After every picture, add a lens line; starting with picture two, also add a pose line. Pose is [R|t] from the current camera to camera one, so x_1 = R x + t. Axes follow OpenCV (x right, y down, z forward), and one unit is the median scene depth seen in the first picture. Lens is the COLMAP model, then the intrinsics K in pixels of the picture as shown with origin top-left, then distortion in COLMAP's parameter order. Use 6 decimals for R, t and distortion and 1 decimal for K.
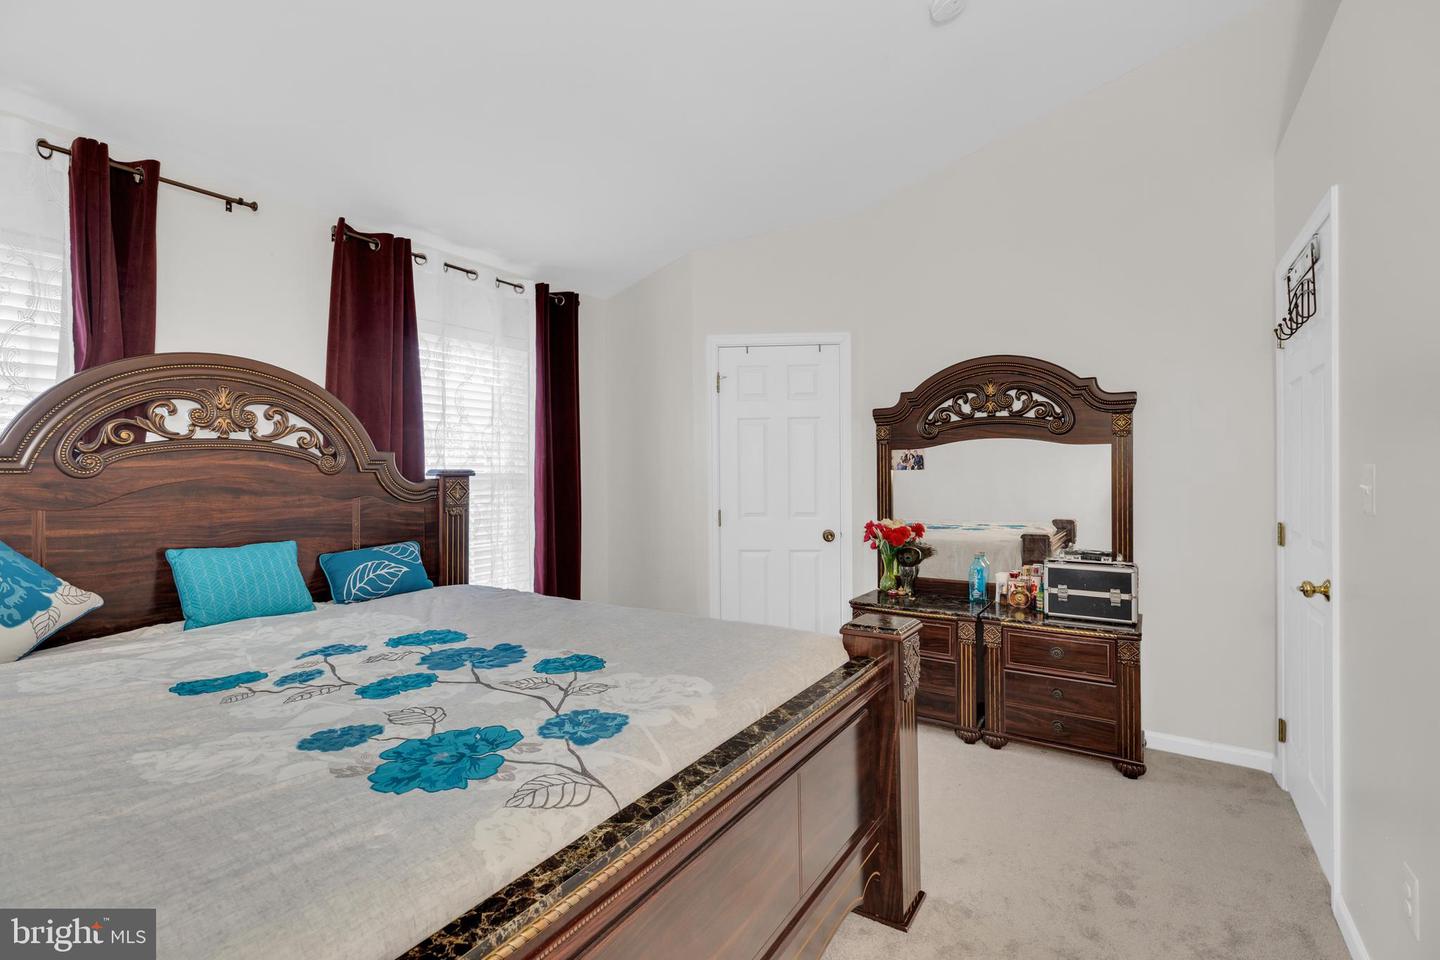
lens RADIAL K [[643.9, 0, 716.6], [0, 643.9, 479.0], [0, 0, 1]] dist [0.004451, -0.000167]
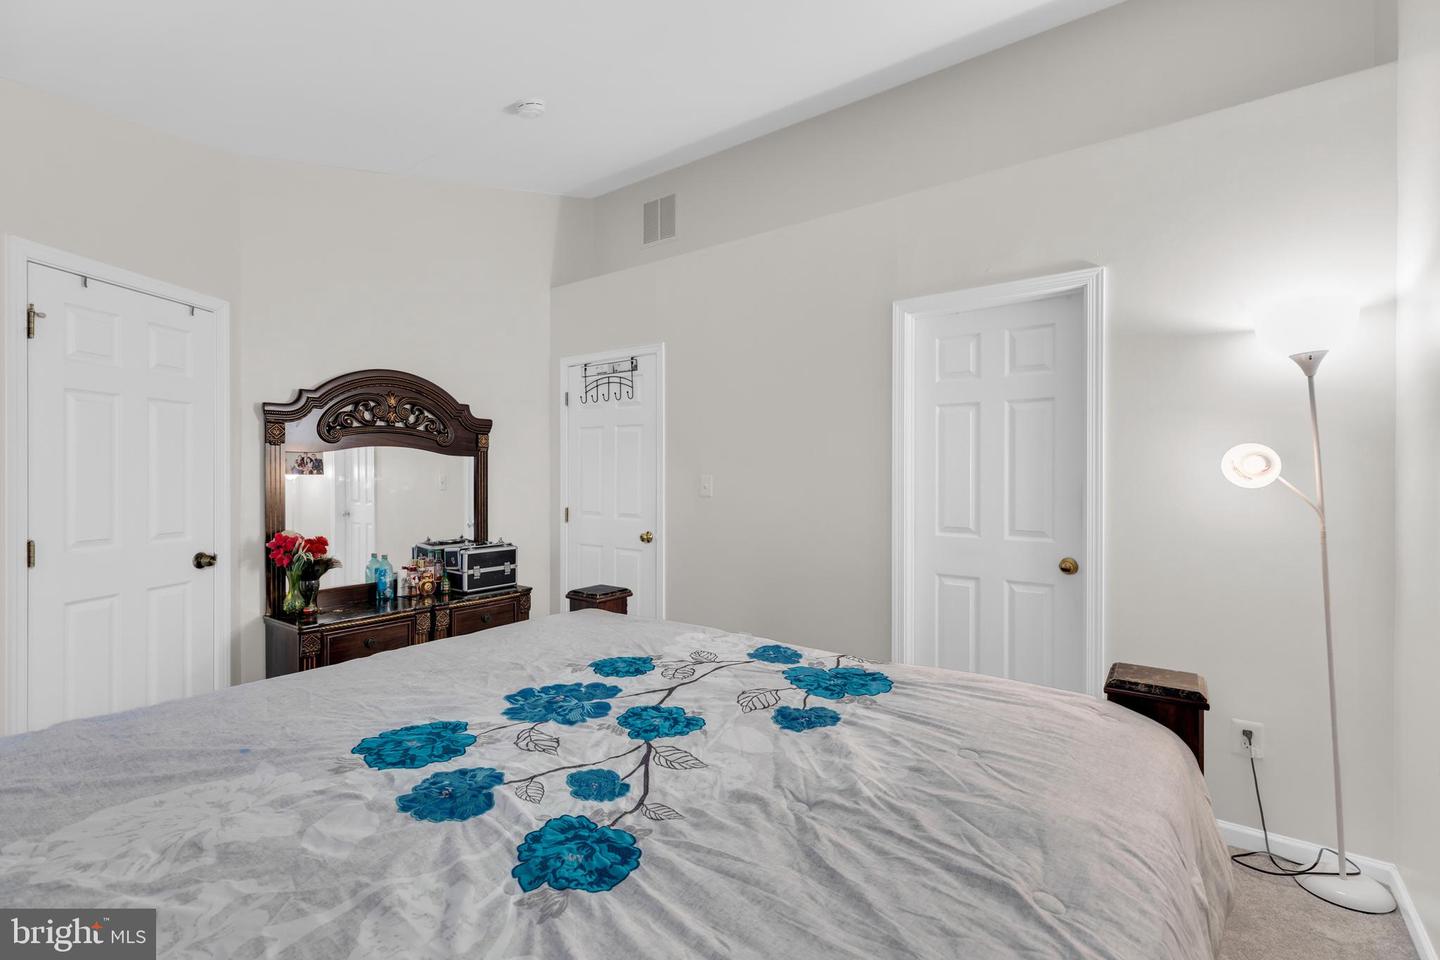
lens RADIAL K [[643.9, 0, 716.6], [0, 643.9, 479.0], [0, 0, 1]] dist [0.004451, -0.000167]
pose [[0.053709, -0.000189, 0.998557, -0.751703], [0.003523, 0.999994, 0.000000, -0.007623], [-0.998550, 0.003518, 0.053709, 0.477805]]
